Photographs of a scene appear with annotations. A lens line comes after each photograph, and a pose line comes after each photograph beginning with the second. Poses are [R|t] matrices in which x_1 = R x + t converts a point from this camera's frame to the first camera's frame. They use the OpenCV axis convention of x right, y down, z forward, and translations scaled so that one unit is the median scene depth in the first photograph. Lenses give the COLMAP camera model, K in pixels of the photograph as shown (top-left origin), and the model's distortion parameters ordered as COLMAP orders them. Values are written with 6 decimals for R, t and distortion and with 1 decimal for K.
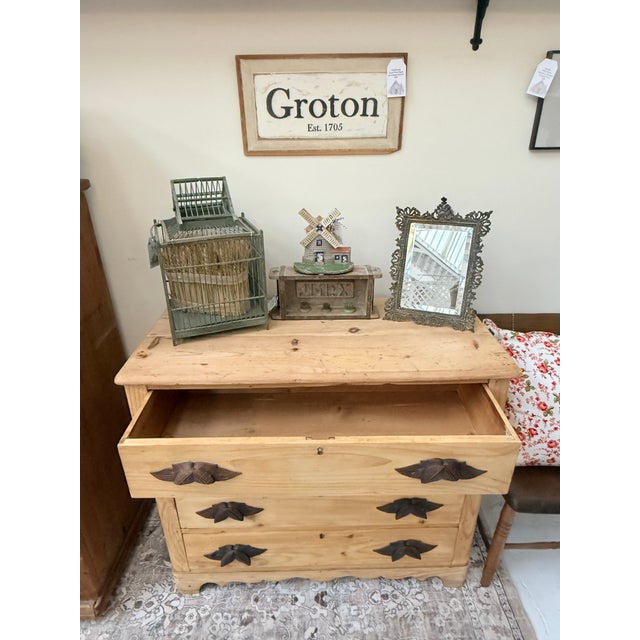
lens RADIAL K [[425.2, 0, 318.8], [0, 425.2, 313.0], [0, 0, 1]] dist [-0.000138, 0.001122]
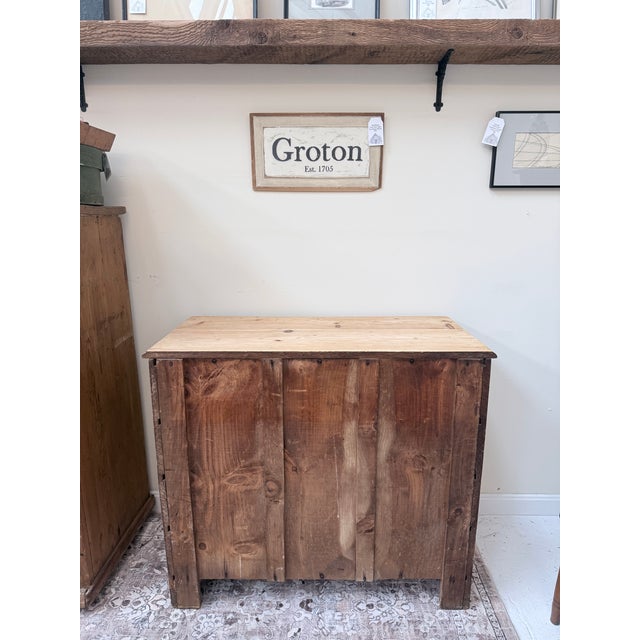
lens RADIAL K [[452.4, 0, 317.3], [0, 452.4, 321.5], [0, 0, 1]] dist [0.030438, -0.035036]
pose [[0.999199, 0.018397, -0.035537, 0.062440], [-0.025071, 0.979955, -0.197637, 0.249482], [0.031189, 0.198369, 0.979631, -0.196918]]
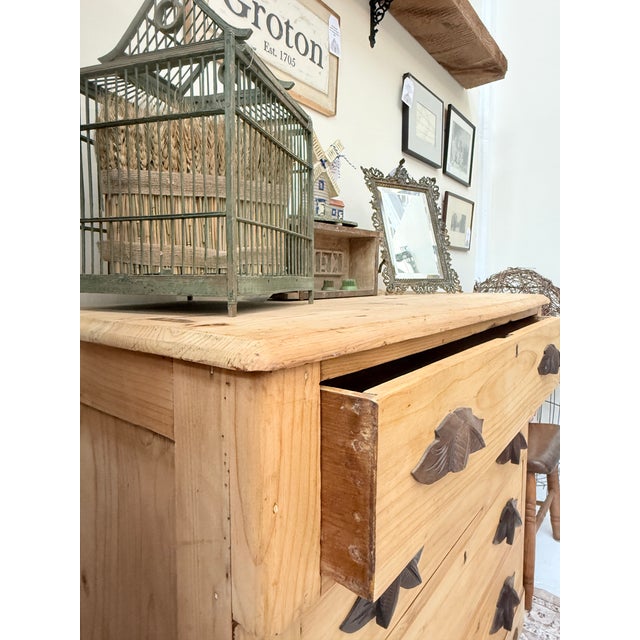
lens RADIAL K [[425.2, 0, 318.6], [0, 425.2, 307.4], [0, 0, 1]] dist [-0.000138, 0.001122]
pose [[0.633036, -0.046212, 0.772742, -0.533859], [0.320123, 0.924494, -0.206961, 0.158998], [-0.704831, 0.378386, 0.600031, 0.638032]]
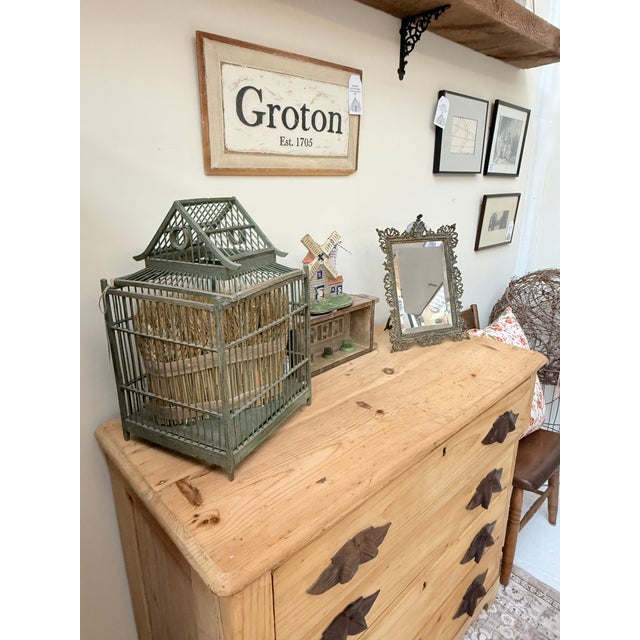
lens RADIAL K [[425.2, 0, 320.9], [0, 425.2, 310.4], [0, 0, 1]] dist [-0.000138, 0.001122]
pose [[0.741232, -0.191405, 0.643381, -0.518646], [0.281563, 0.958743, -0.039161, -0.077259], [-0.609341, 0.210180, 0.764544, 0.398223]]
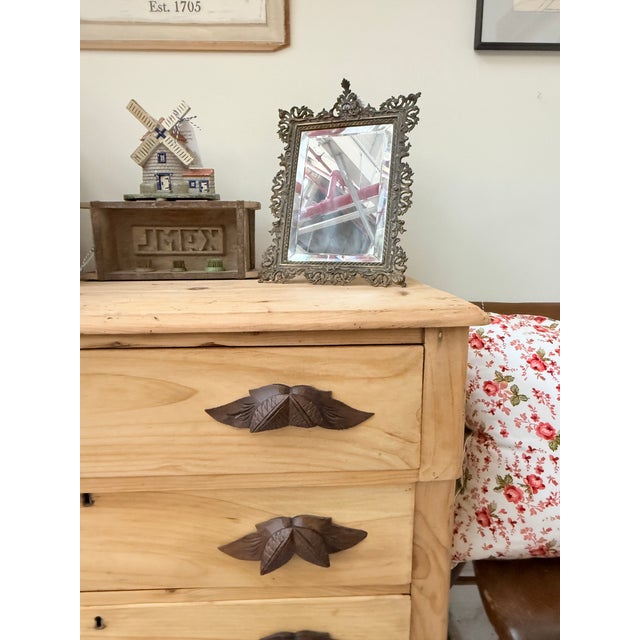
lens RADIAL K [[425.2, 0, 320.2], [0, 425.2, 307.4], [0, 0, 1]] dist [-0.000138, 0.001122]
pose [[0.999826, 0.000436, 0.018641, 0.227828], [0.004443, 0.965365, -0.260866, 0.206719], [-0.018109, 0.260904, 0.965195, 0.439796]]
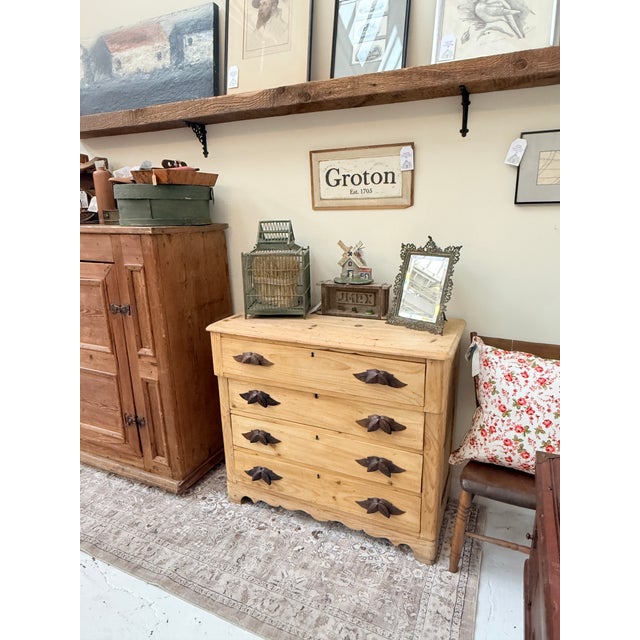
lens RADIAL K [[425.2, 0, 318.7], [0, 425.2, 316.3], [0, 0, 1]] dist [-0.000138, 0.001122]
pose [[0.901536, 0.098579, -0.421325, 0.536193], [-0.169150, 0.976512, -0.133465, 0.212951], [0.398272, 0.191591, 0.897036, -0.312769]]
